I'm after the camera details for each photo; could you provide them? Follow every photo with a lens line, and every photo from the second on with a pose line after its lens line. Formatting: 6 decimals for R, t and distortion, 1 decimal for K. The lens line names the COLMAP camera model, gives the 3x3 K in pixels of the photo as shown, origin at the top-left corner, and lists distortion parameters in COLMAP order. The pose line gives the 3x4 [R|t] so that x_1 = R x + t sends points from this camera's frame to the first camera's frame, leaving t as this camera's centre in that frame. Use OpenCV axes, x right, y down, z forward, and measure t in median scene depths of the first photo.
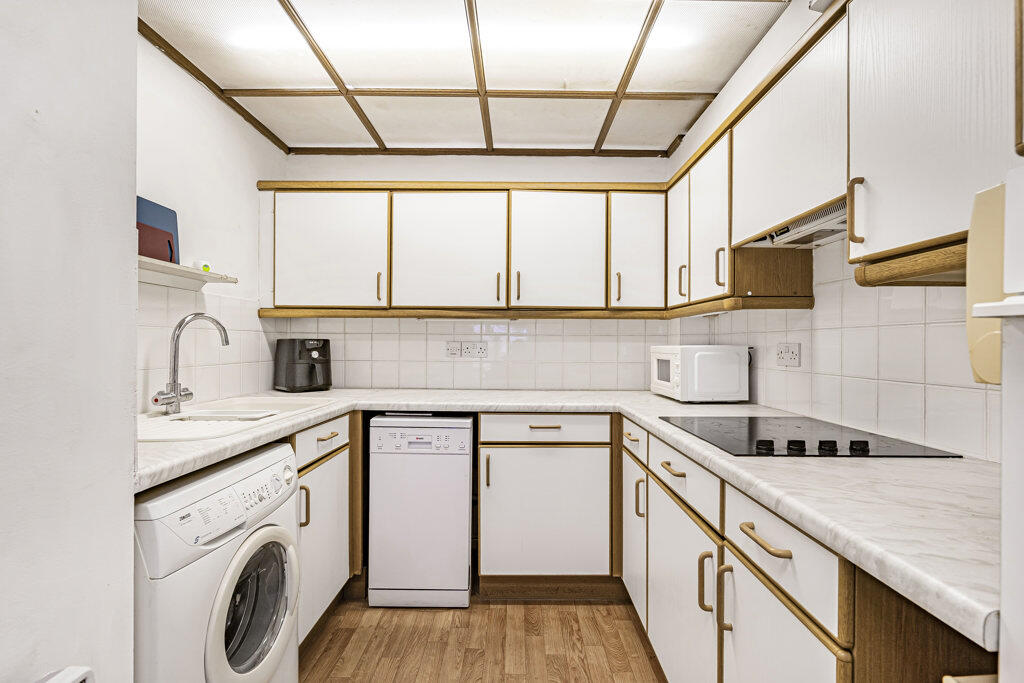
lens RADIAL K [[475.4, 0, 540.5], [0, 475.4, 350.8], [0, 0, 1]] dist [-0.004045, -0.000102]
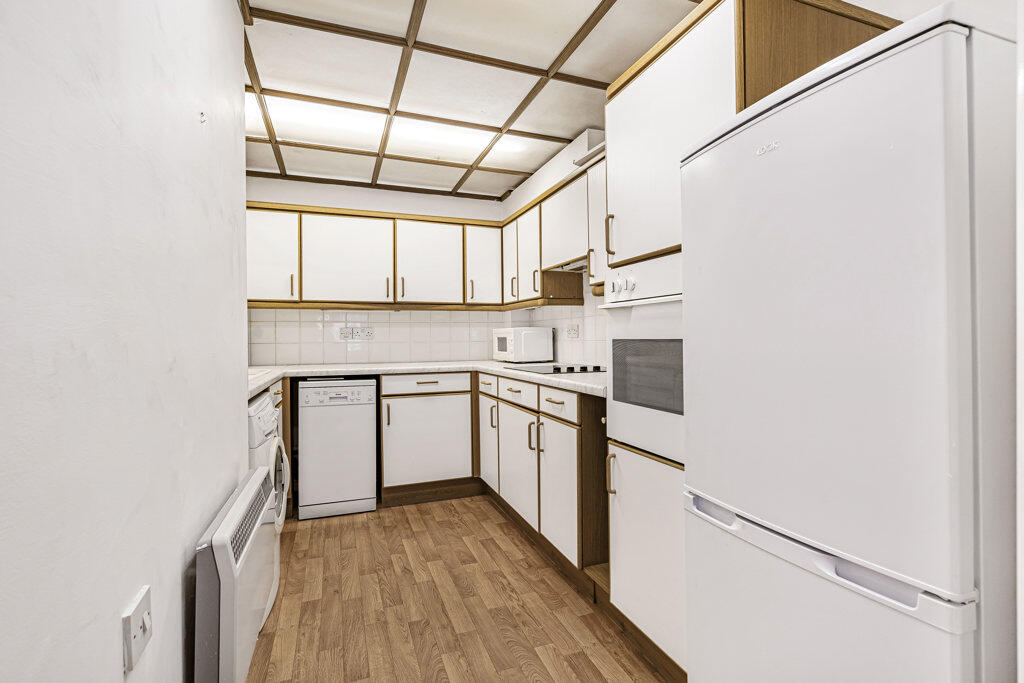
lens RADIAL K [[468.2, 0, 514.9], [0, 468.2, 343.0], [0, 0, 1]] dist [-0.000826, 0.000098]
pose [[0.950718, -0.015265, 0.309679, -0.182068], [0.015966, 0.999873, 0.000273, 0.039318], [-0.309644, 0.004685, 0.950841, -0.482272]]
